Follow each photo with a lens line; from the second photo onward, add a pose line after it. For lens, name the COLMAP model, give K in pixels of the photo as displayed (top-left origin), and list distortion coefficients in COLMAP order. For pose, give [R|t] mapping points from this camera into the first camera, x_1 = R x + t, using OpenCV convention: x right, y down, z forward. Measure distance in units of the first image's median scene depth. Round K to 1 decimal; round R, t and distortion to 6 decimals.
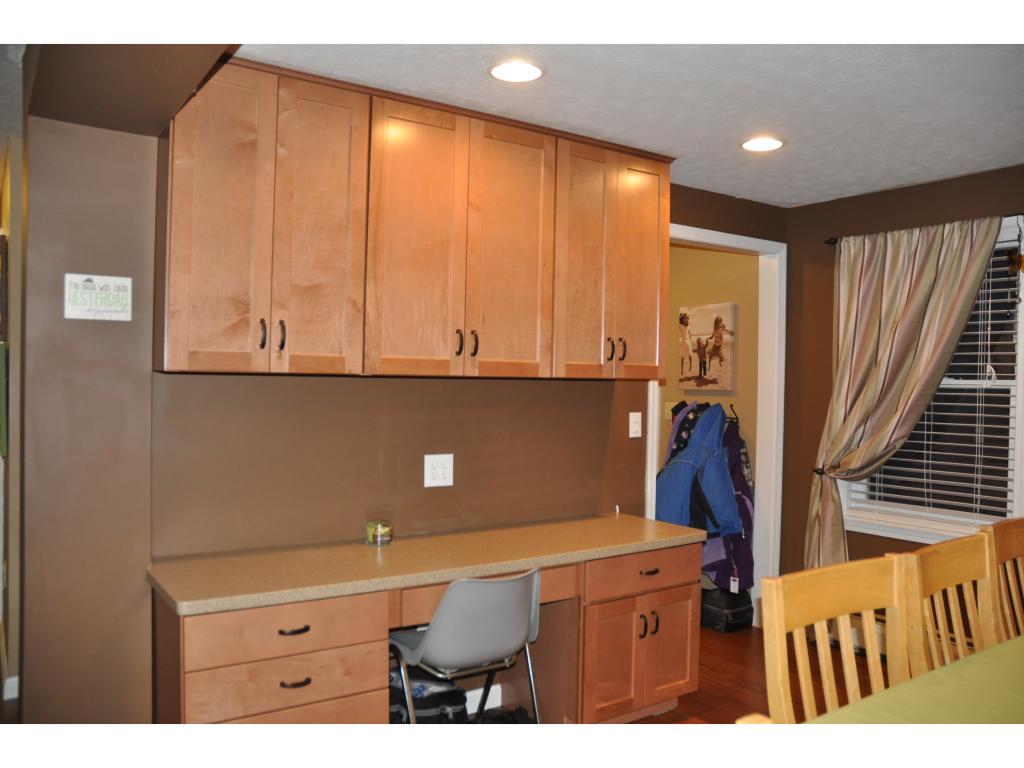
lens RADIAL K [[801.5, 0, 516.3], [0, 801.5, 384.4], [0, 0, 1]] dist [-0.147218, 0.123431]
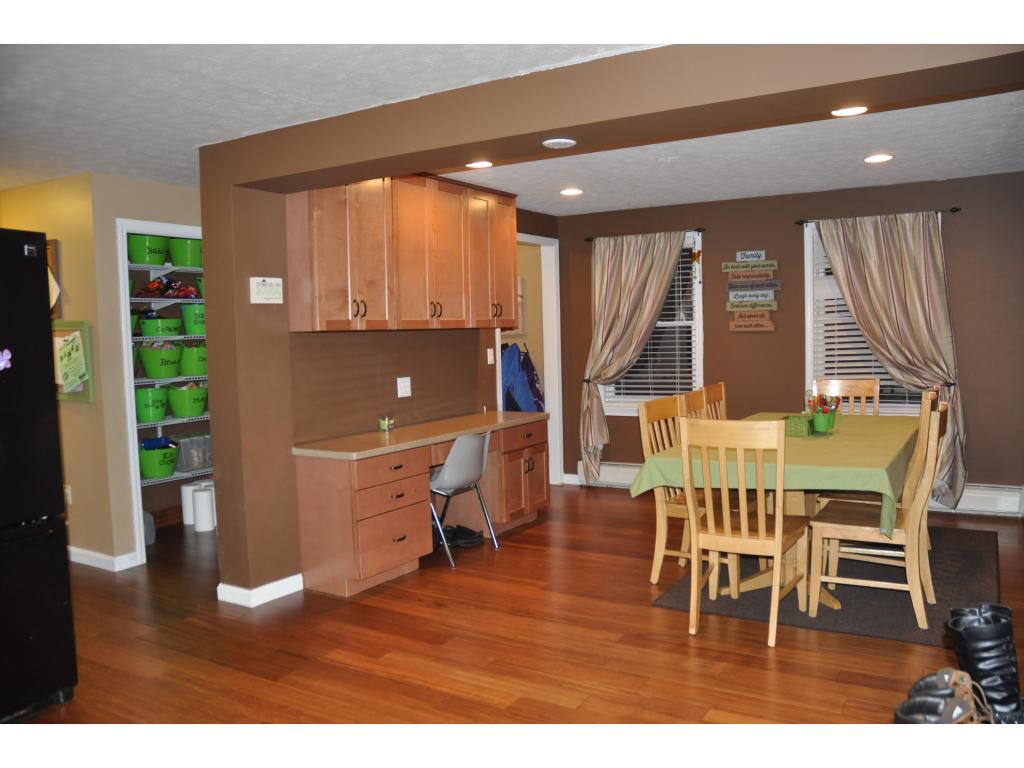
lens RADIAL K [[801.5, 0, 510.1], [0, 801.5, 383.6], [0, 0, 1]] dist [-0.147218, 0.123431]
pose [[0.914909, -0.064986, 0.398394, -0.469786], [0.042837, 0.997013, 0.064259, 0.002821], [-0.401380, -0.041726, 0.914961, -0.509294]]
